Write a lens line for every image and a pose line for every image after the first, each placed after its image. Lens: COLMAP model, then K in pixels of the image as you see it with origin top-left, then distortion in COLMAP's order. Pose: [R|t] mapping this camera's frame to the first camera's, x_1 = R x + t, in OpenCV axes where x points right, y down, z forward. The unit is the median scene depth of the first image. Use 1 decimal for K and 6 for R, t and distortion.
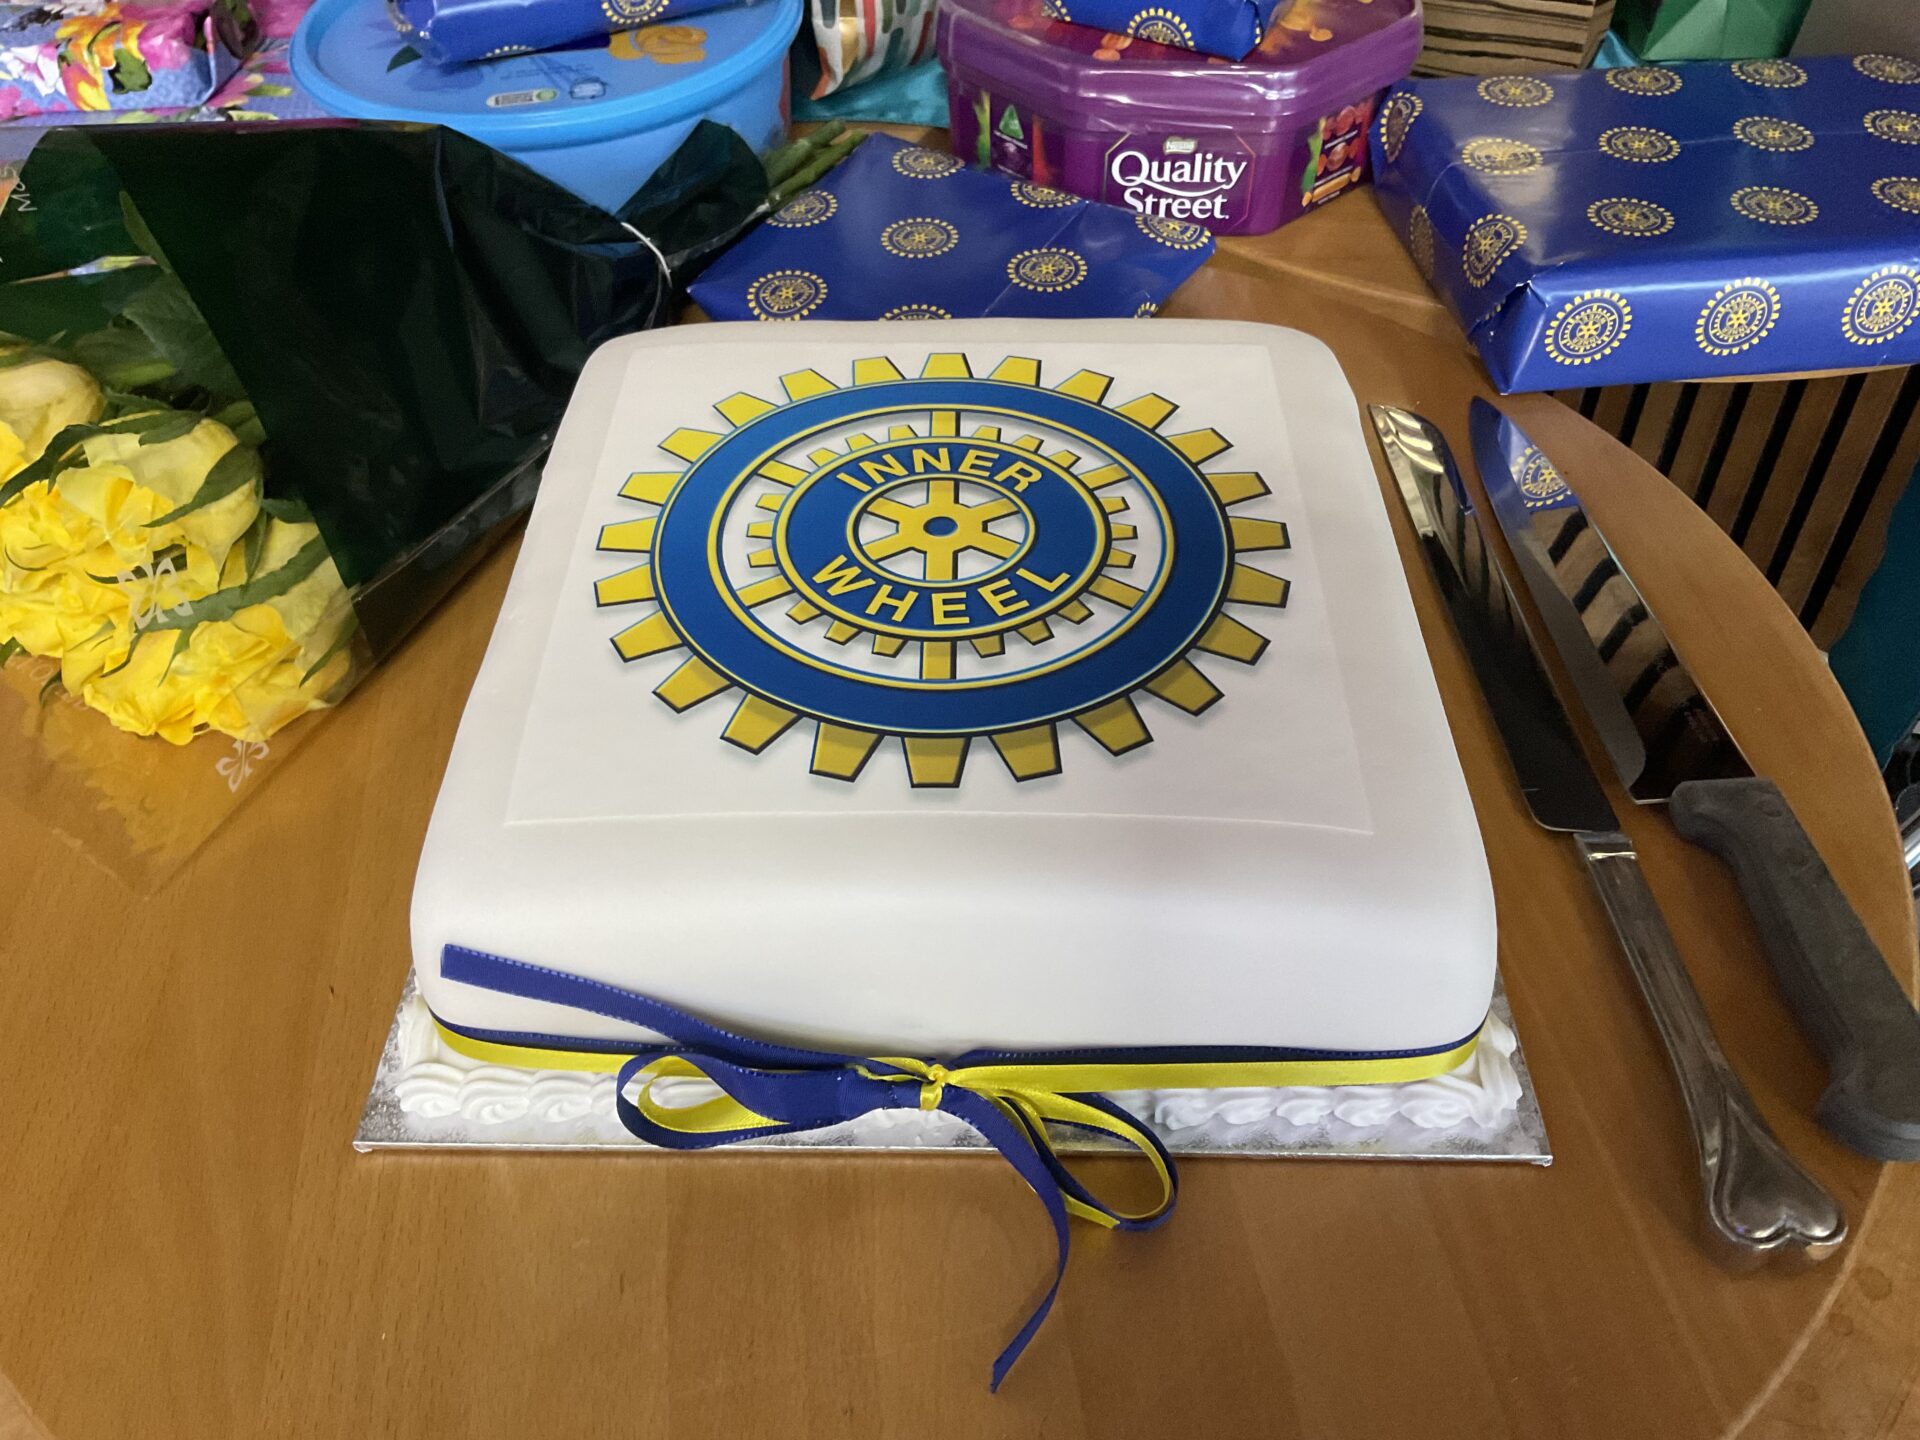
lens RADIAL K [[1641.5, 0, 960.0], [0, 1641.5, 720.0], [0, 0, 1]] dist [0.049242, -0.096148]
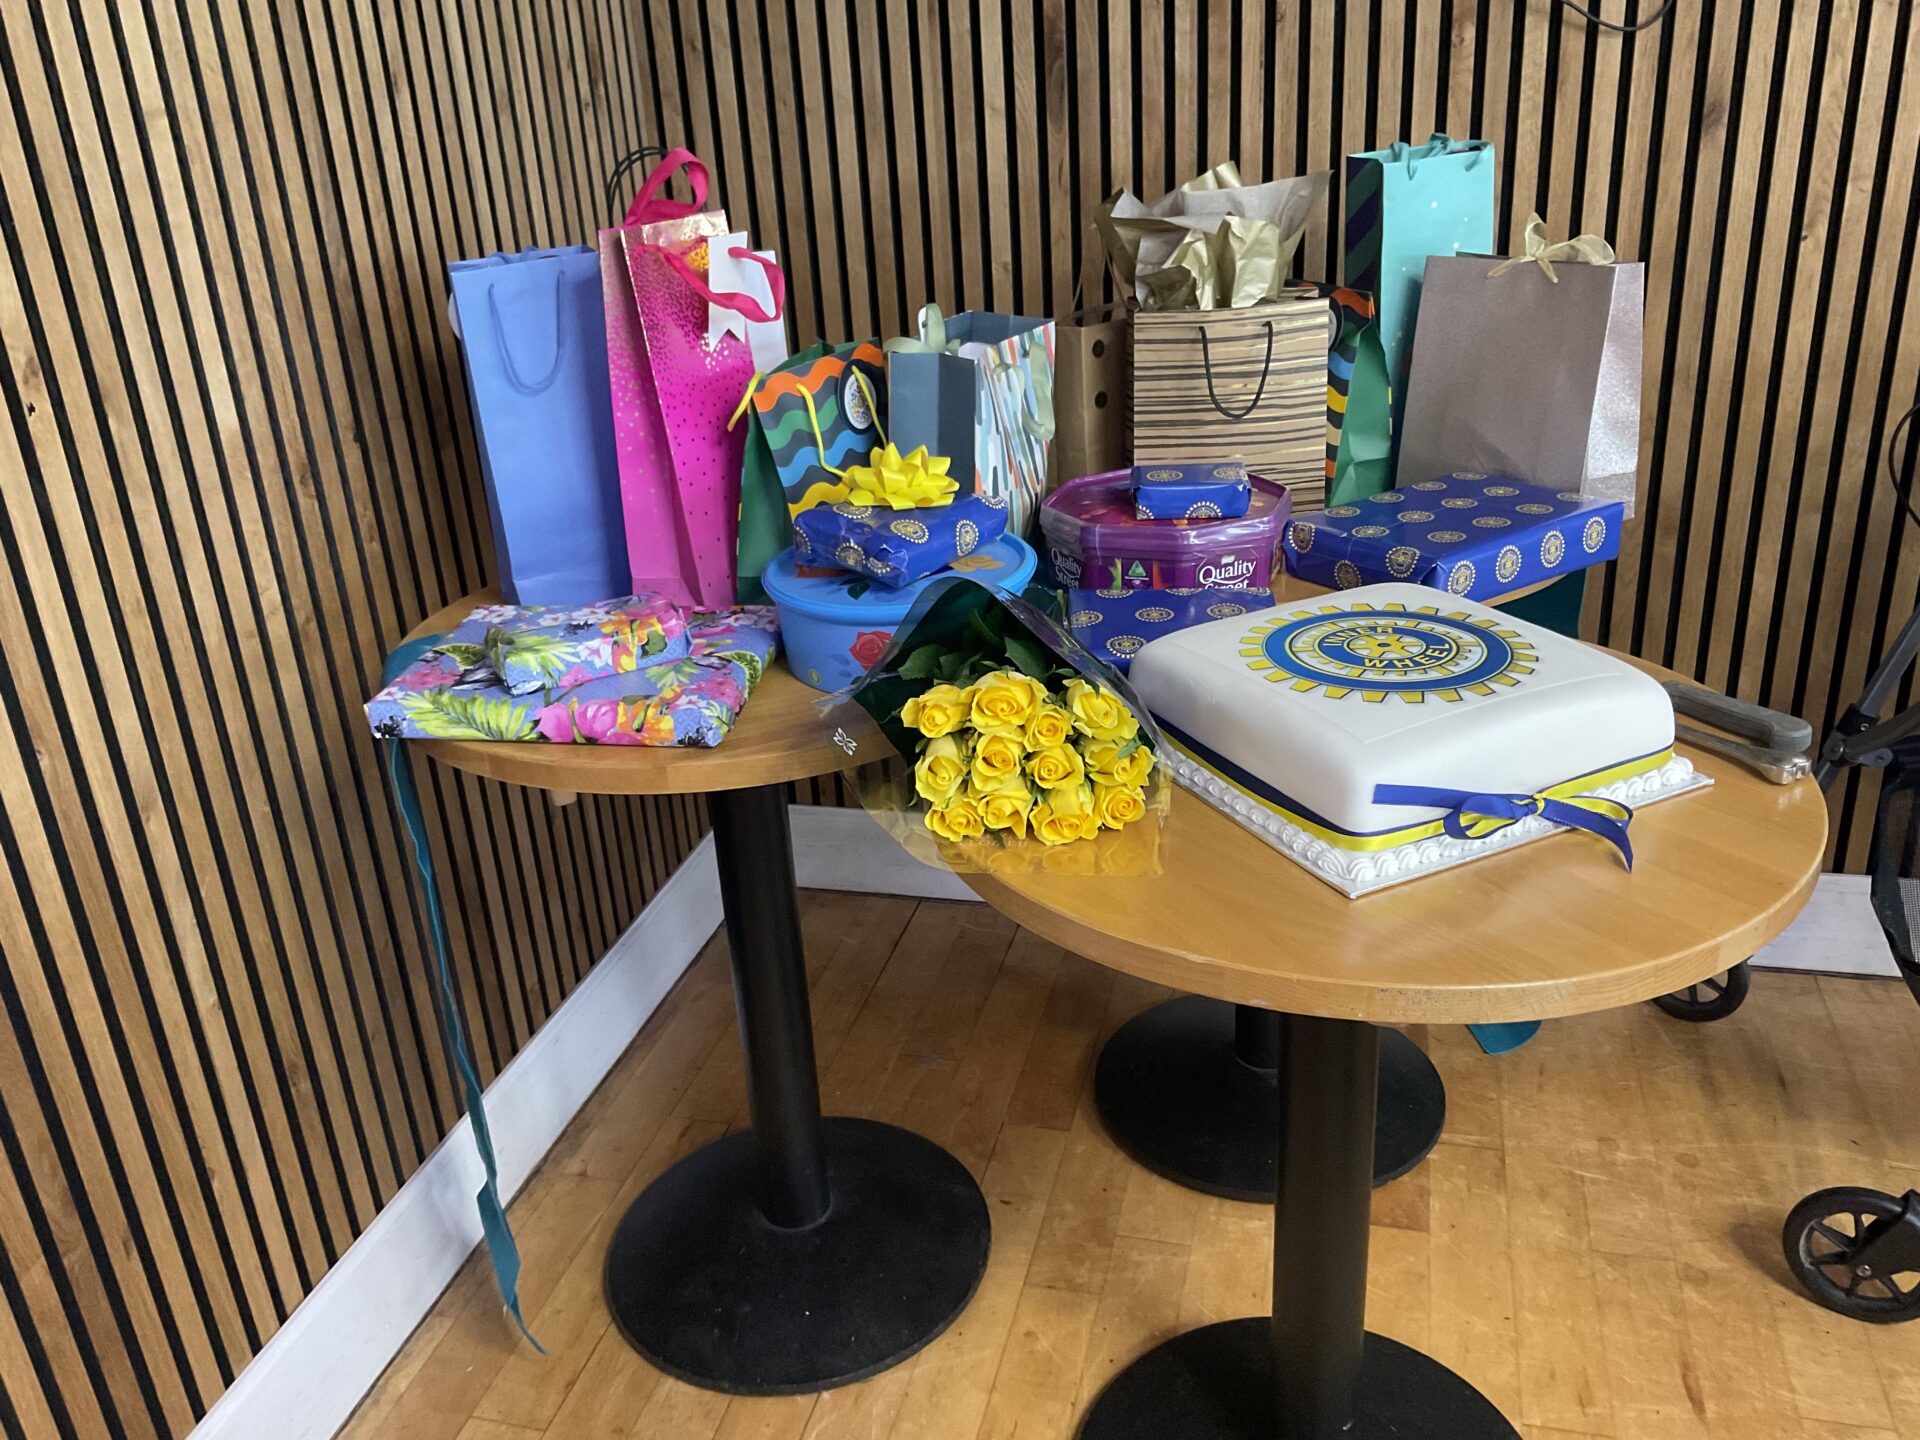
lens RADIAL K [[1603.6, 0, 960.0], [0, 1603.6, 720.0], [0, 0, 1]] dist [0.092303, -0.005113]
pose [[0.885455, -0.209211, 0.414971, -1.024120], [0.350092, 0.887522, -0.299565, 0.308438], [-0.305623, 0.410530, 0.859104, -0.528535]]
